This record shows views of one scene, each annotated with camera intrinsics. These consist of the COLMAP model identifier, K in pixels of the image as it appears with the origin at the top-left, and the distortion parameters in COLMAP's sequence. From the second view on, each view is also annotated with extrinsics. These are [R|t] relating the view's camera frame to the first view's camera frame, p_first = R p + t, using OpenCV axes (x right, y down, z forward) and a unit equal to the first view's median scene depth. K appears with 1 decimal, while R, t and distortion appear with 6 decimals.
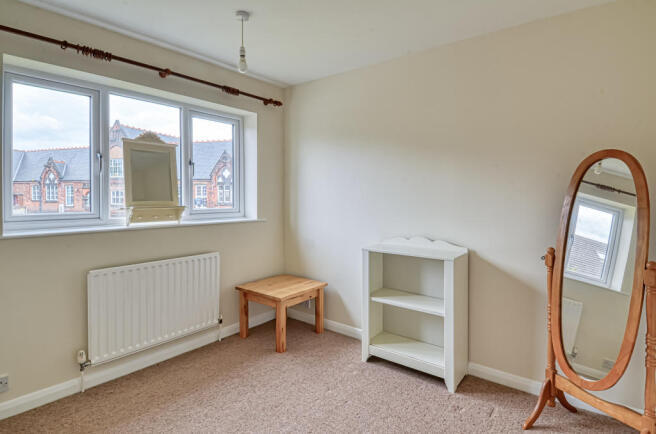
lens RADIAL K [[352.2, 0, 365.7], [0, 352.2, 190.3], [0, 0, 1]] dist [0.008055, -0.000007]
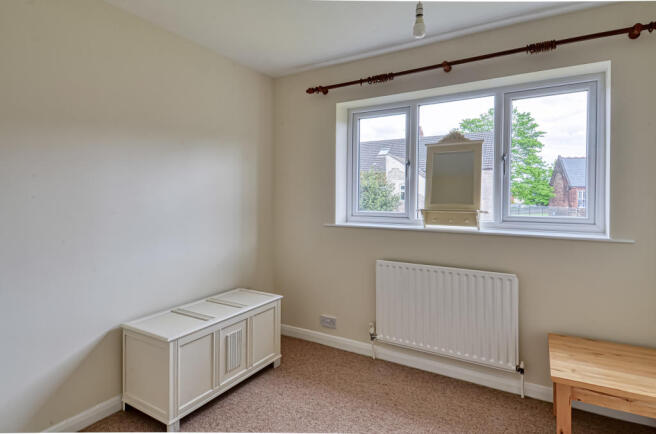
lens RADIAL K [[373.3, 0, 311.0], [0, 373.3, 194.2], [0, 0, 1]] dist [0.078601, -0.000480]
pose [[0.059289, -0.009418, -0.998196, 0.394165], [0.012232, 0.999887, -0.008707, 0.008204], [0.998166, -0.011693, 0.059397, 0.560799]]
